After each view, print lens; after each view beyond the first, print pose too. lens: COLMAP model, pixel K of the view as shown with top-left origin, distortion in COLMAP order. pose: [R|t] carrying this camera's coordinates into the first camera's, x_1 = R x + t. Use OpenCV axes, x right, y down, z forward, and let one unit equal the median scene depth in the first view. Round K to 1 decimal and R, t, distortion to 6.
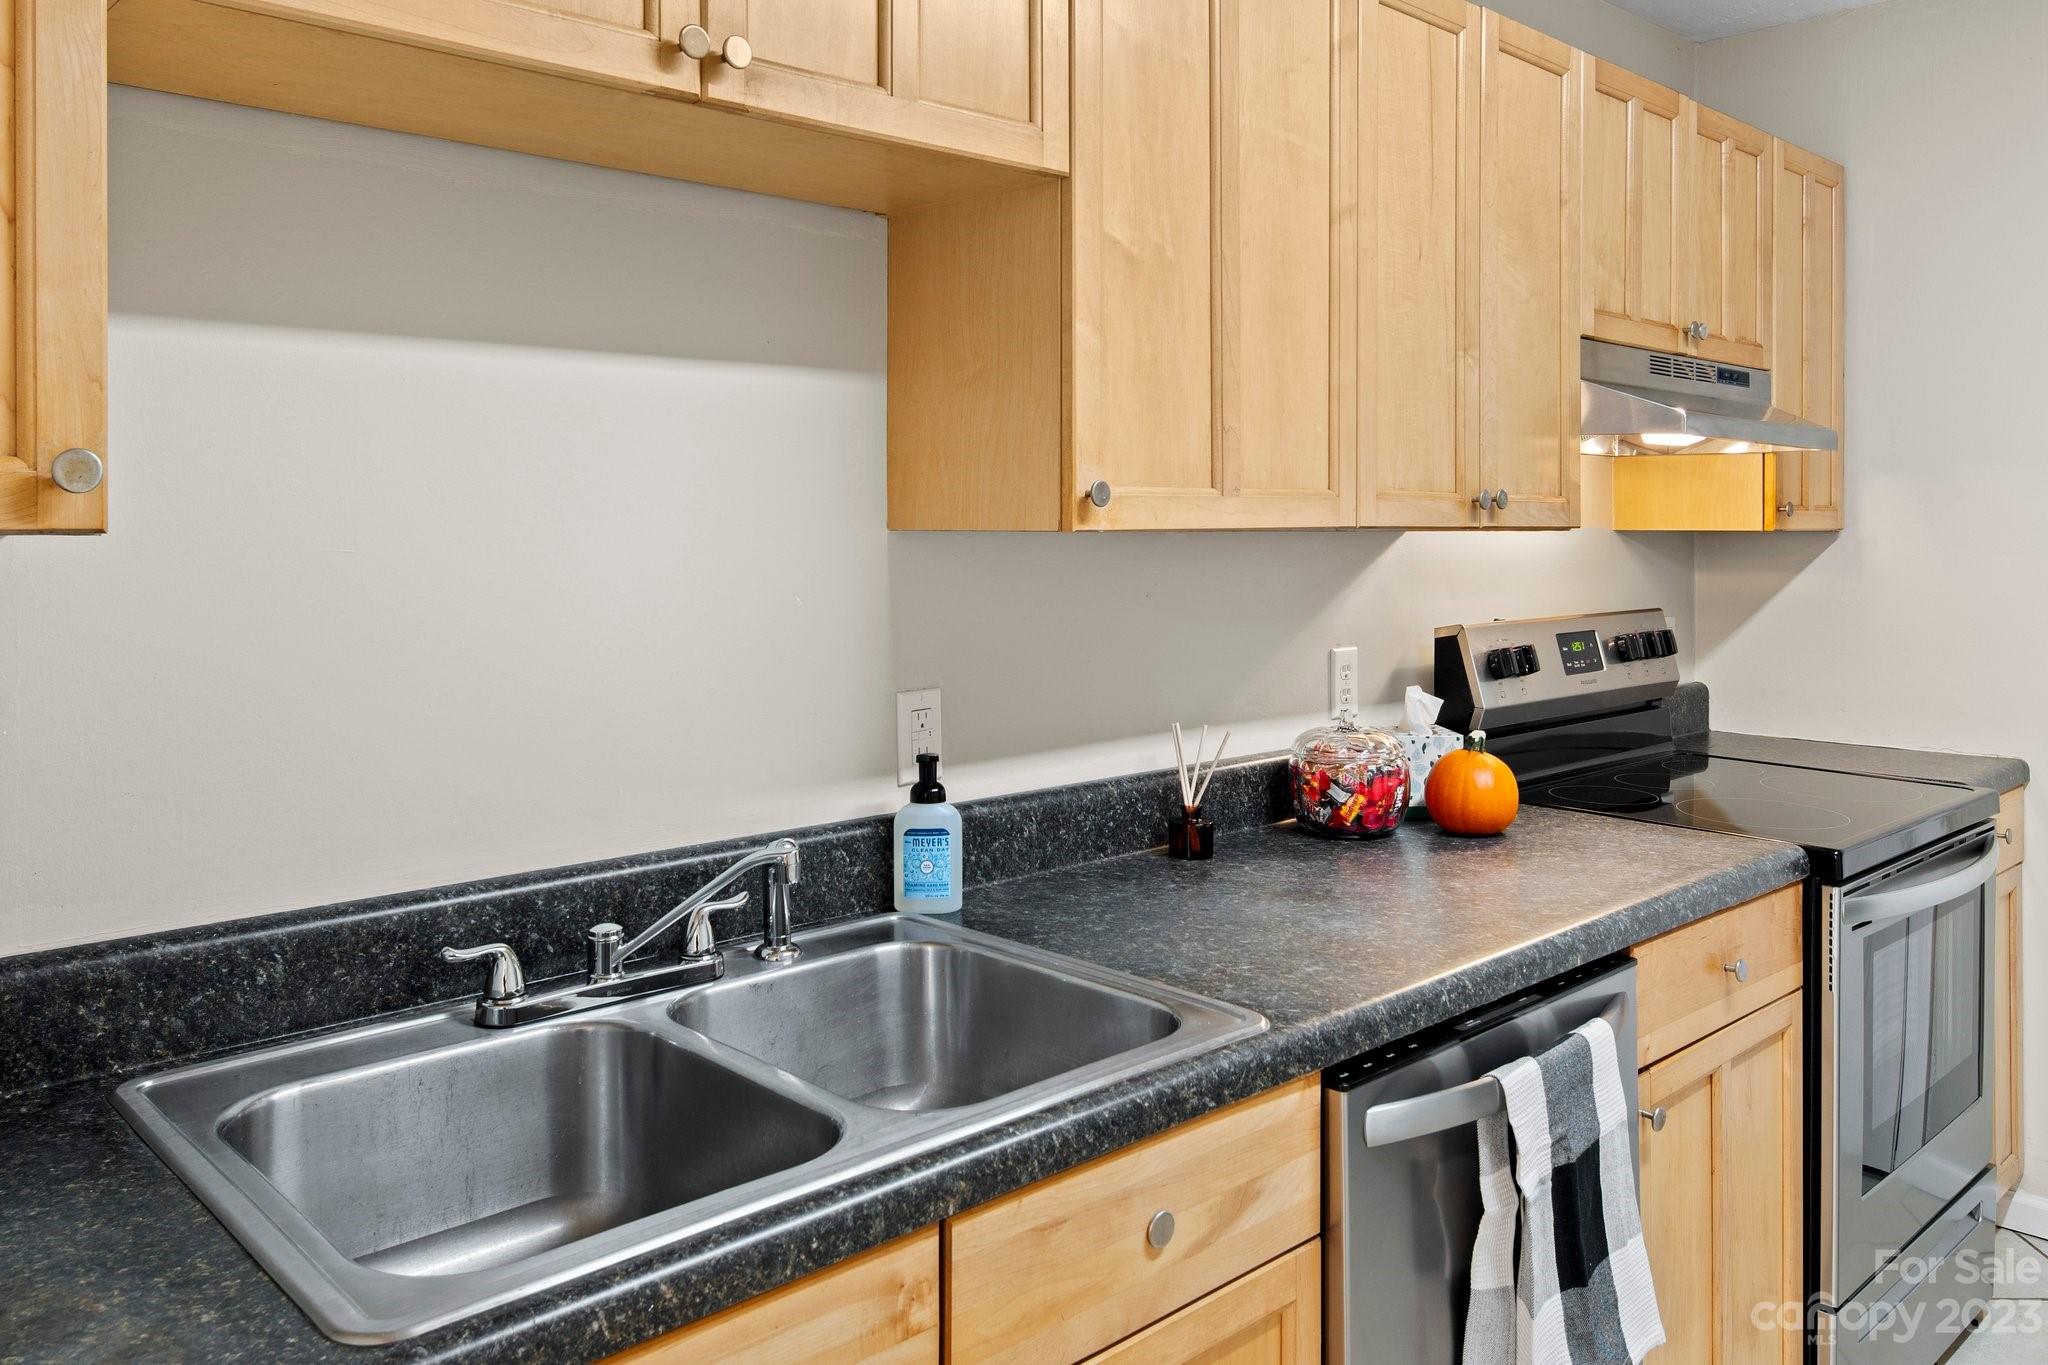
lens RADIAL K [[1537.7, 0, 1013.7], [0, 1537.7, 518.9], [0, 0, 1]] dist [0.005346, 0.000808]
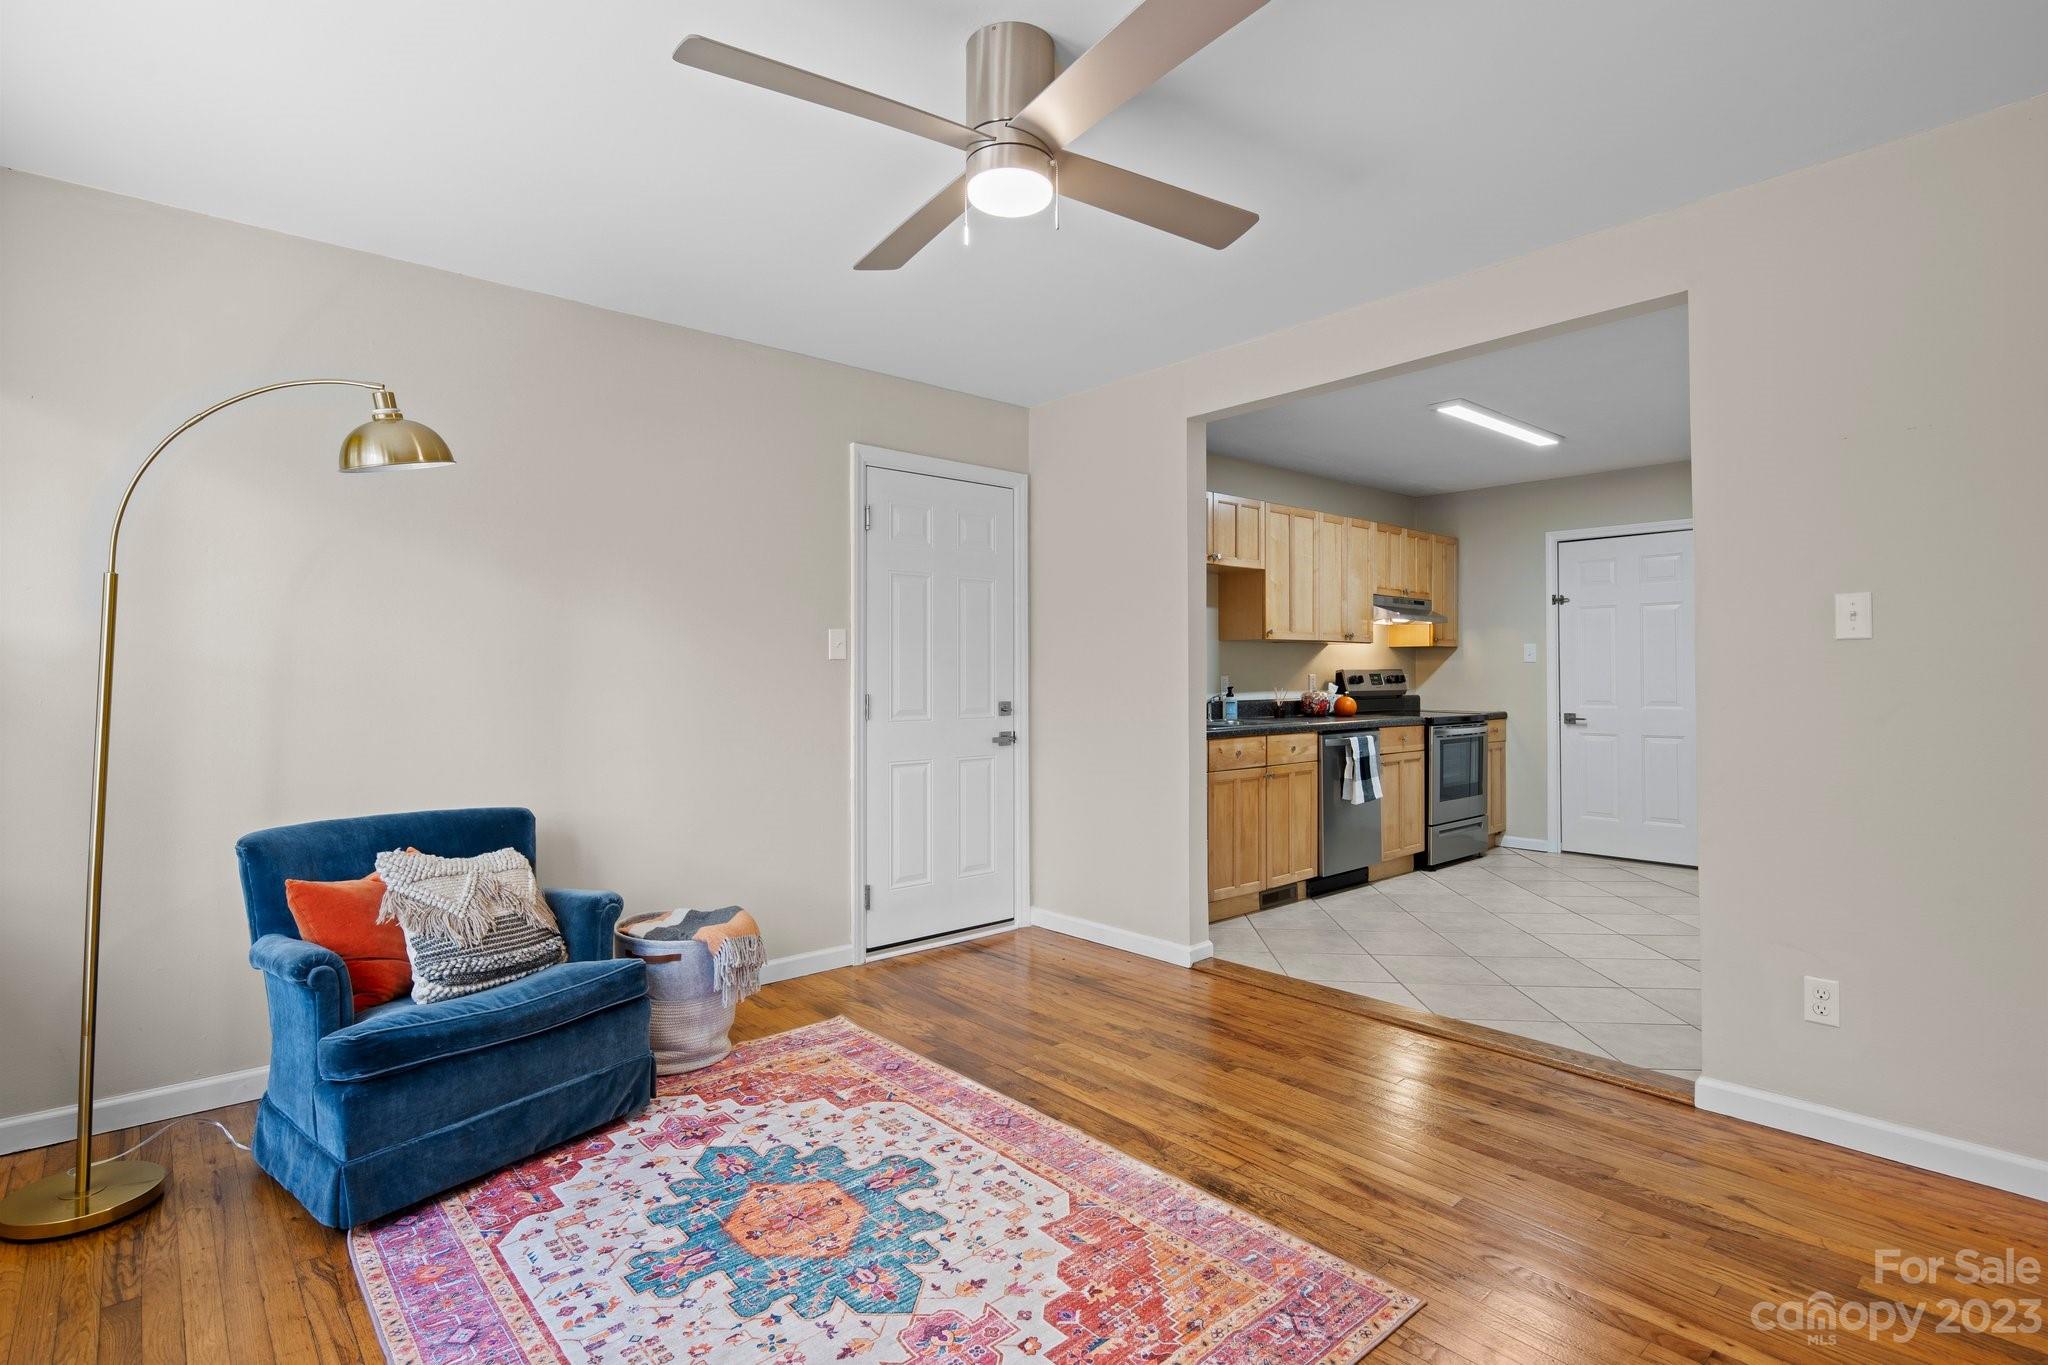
lens RADIAL K [[995.6, 0, 1025.4], [0, 995.6, 677.1], [0, 0, 1]] dist [0.007168, -0.005501]
pose [[0.999631, -0.002848, -0.027013, -0.632011], [0.003007, 0.999978, 0.005837, 0.106285], [0.026996, -0.005916, 0.999618, -2.194877]]
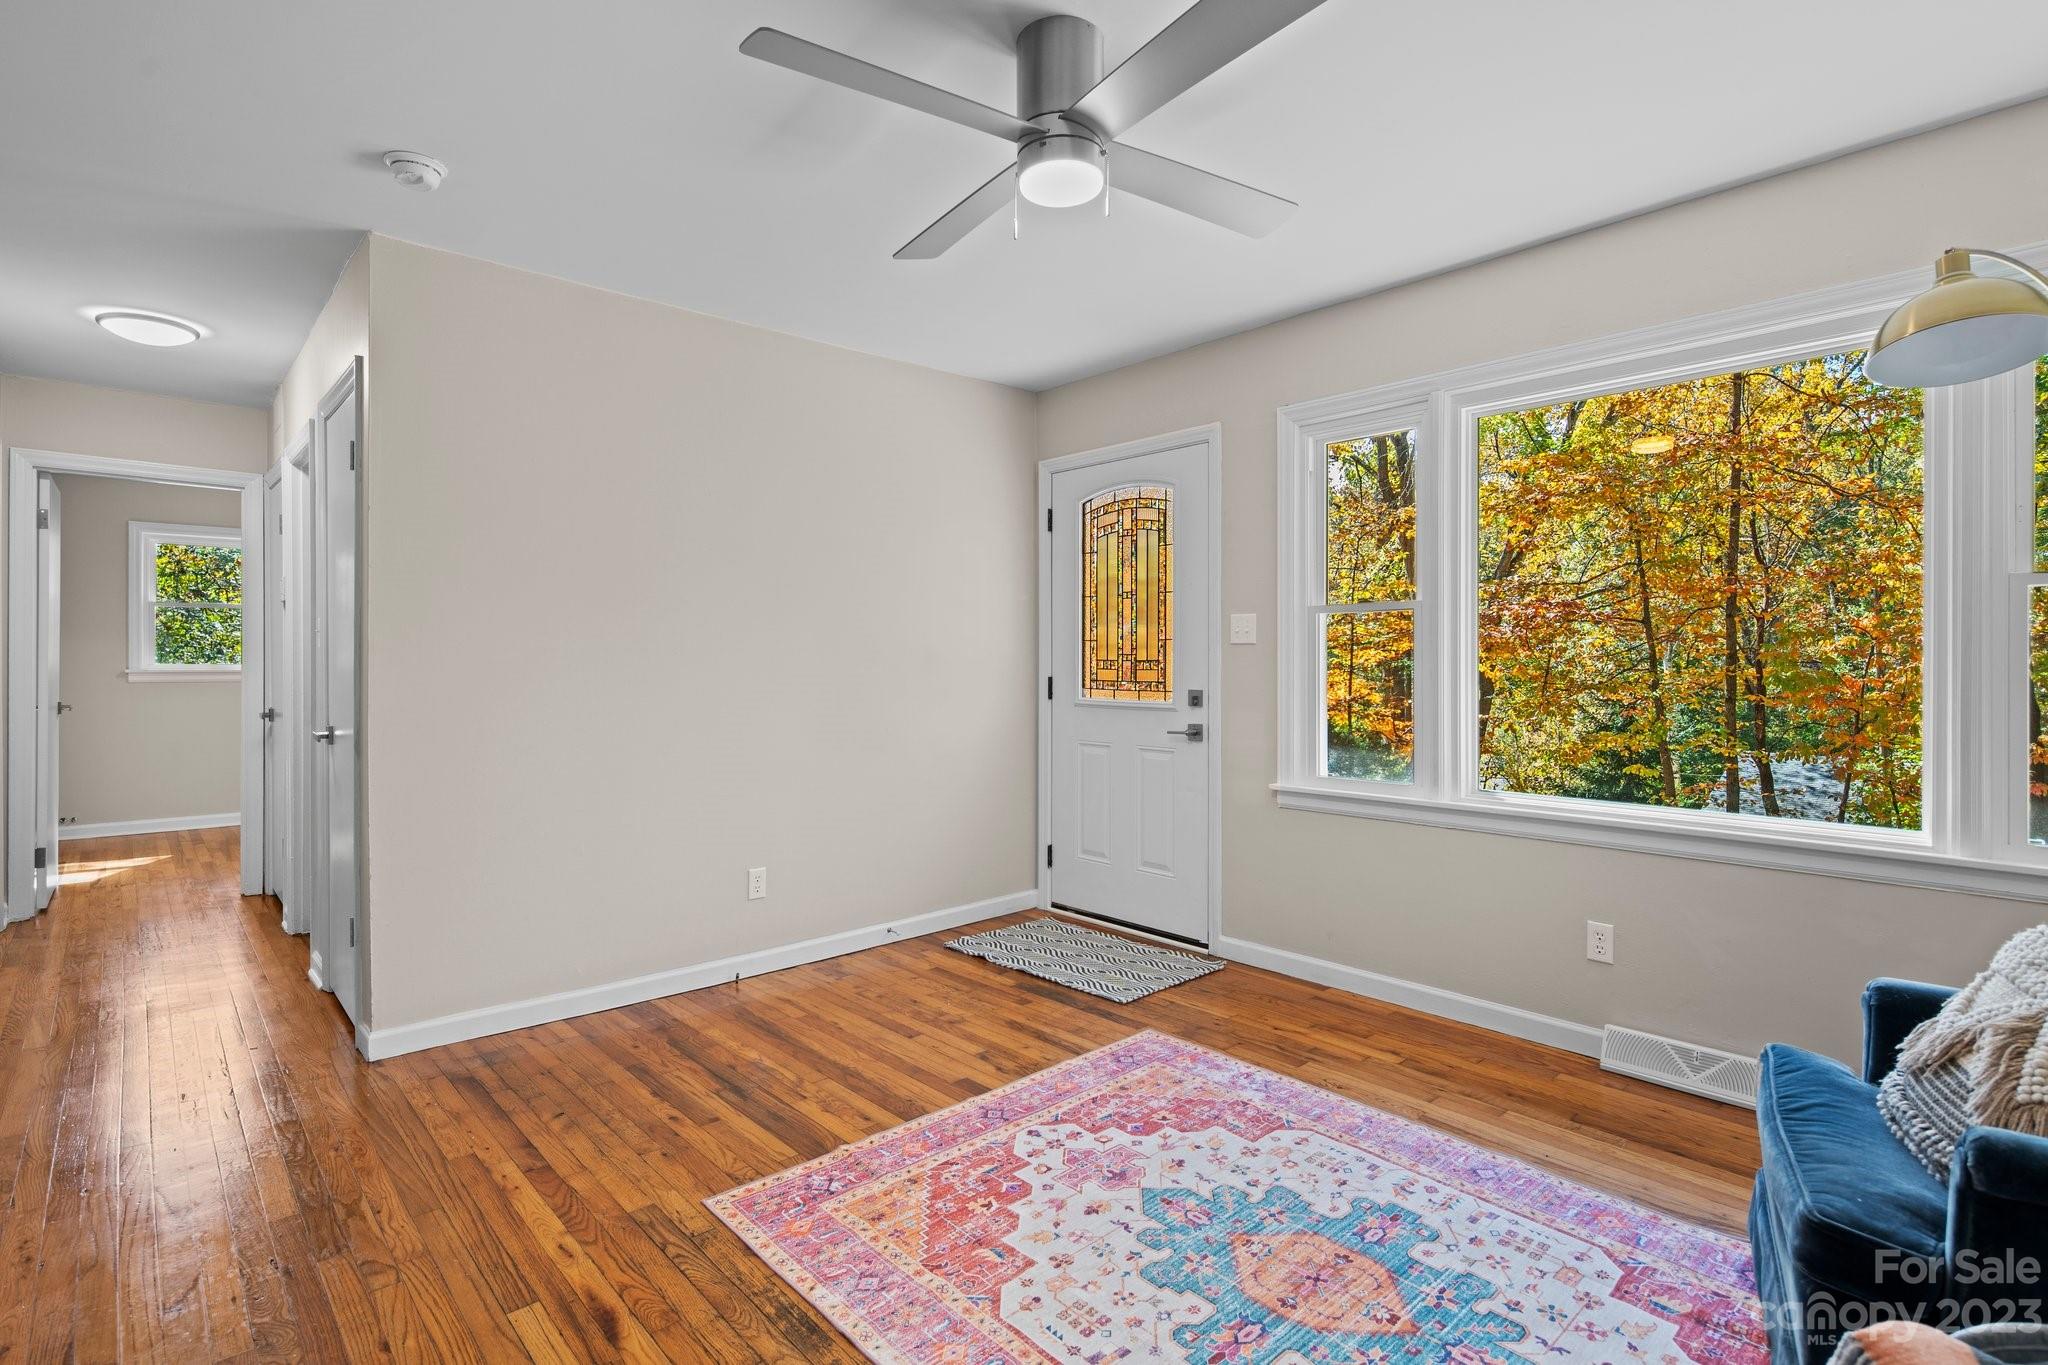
lens RADIAL K [[995.6, 0, 1020.2], [0, 995.6, 652.5], [0, 0, 1]] dist [0.007168, -0.005501]
pose [[-0.999745, -0.000098, 0.022579, -0.656294], [-0.000394, 0.999914, -0.013086, 0.119035], [-0.022575, -0.013091, -0.999659, 0.129575]]
